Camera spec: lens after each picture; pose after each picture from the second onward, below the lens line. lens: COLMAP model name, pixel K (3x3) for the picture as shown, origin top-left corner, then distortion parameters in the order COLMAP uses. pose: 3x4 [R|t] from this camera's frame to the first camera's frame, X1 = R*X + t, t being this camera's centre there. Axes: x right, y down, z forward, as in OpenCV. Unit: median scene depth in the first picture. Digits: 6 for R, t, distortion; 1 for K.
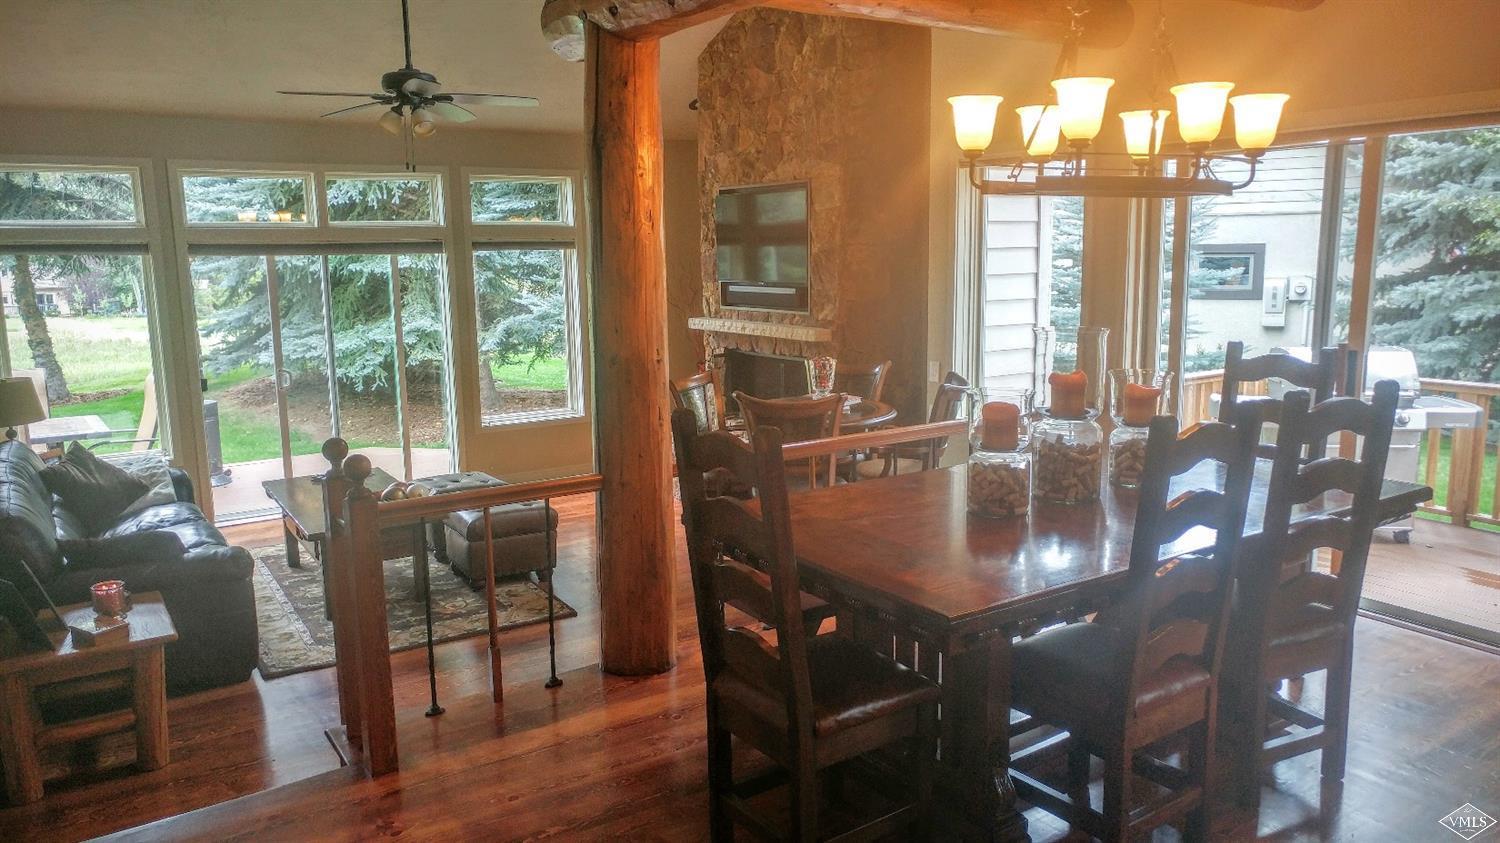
lens RADIAL K [[1080.9, 0, 750.0], [0, 1080.9, 421.5], [0, 0, 1]] dist [0.000694, 0.000580]
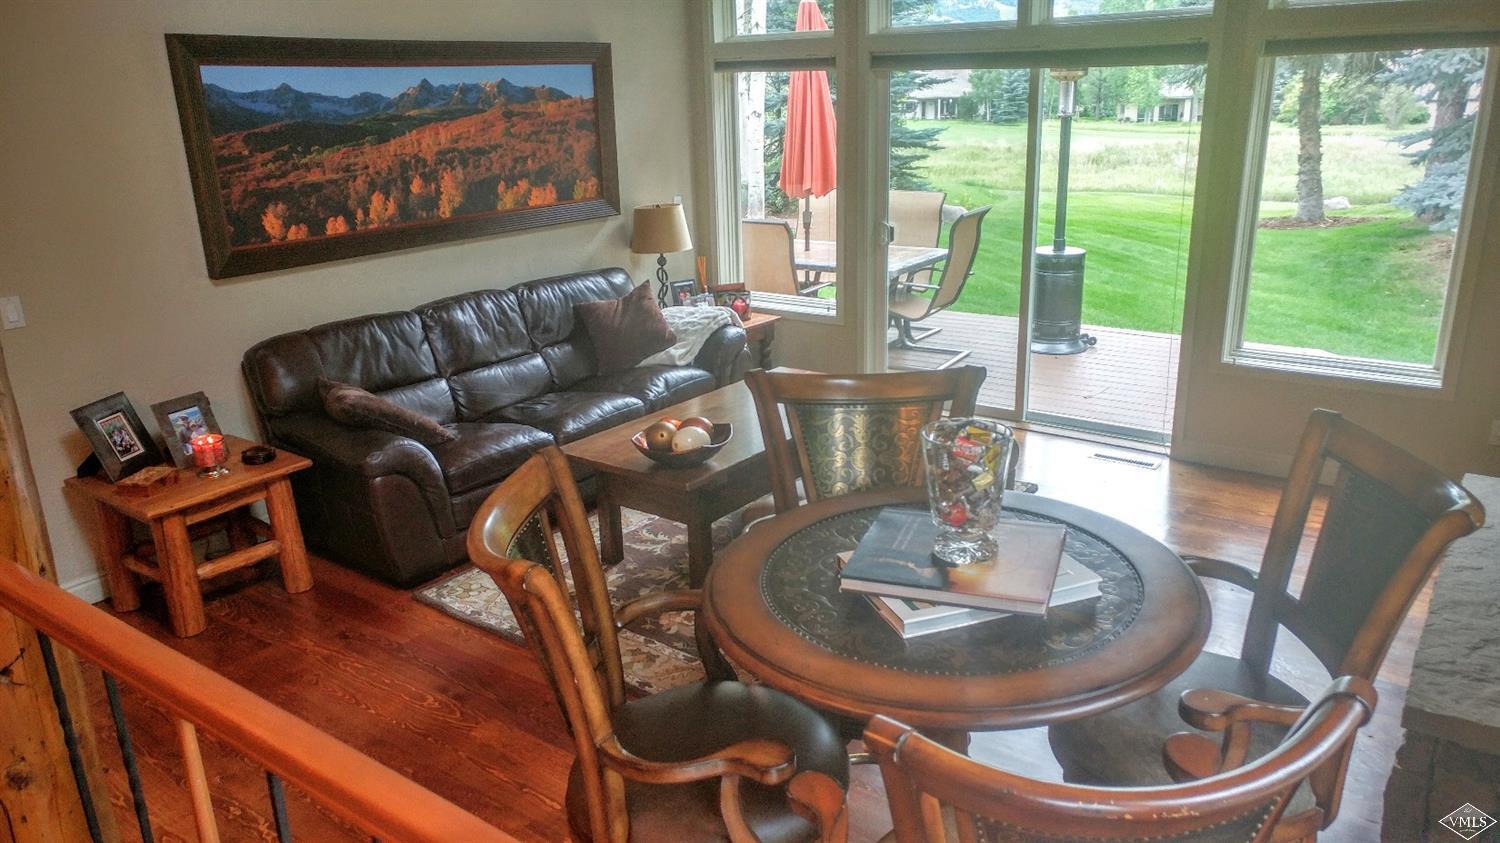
lens RADIAL K [[1057.3, 0, 750.0], [0, 1057.3, 421.5], [0, 0, 1]] dist [-0.008525, 0.091026]
pose [[0.351813, 0.296913, -0.887733, 0.178605], [-0.138656, 0.954430, 0.264270, -0.078392], [0.925744, 0.030115, 0.376950, 0.498573]]
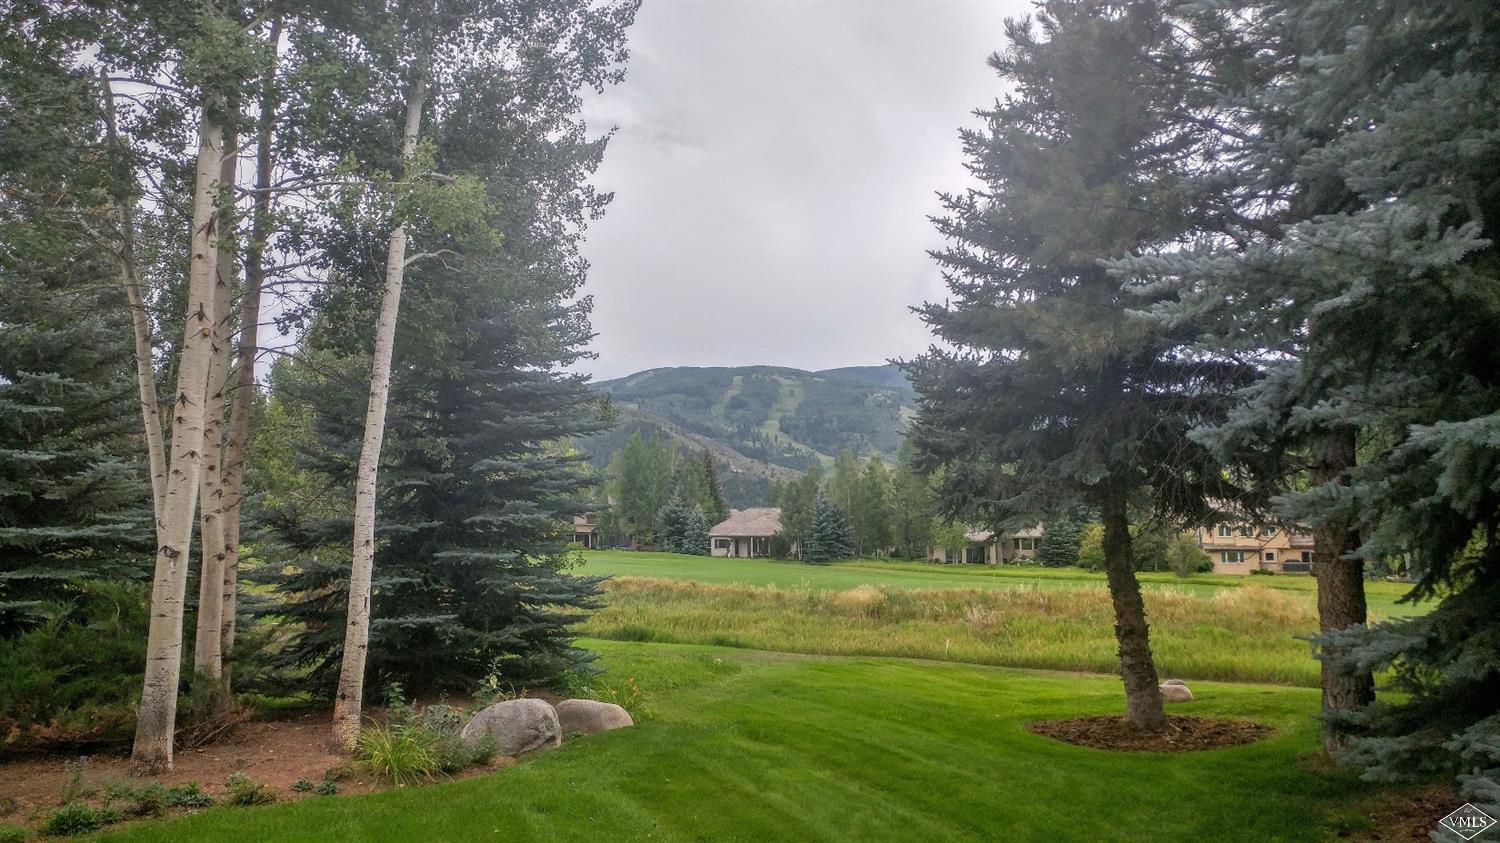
lens RADIAL K [[1080.9, 0, 750.0], [0, 1080.9, 421.5], [0, 0, 1]] dist [0.000694, 0.000580]
pose [[0.489230, -0.059885, -0.870096, -0.536699], [-0.149695, 0.977069, -0.151416, -0.160790], [0.859212, 0.204326, 0.469048, 1.239220]]
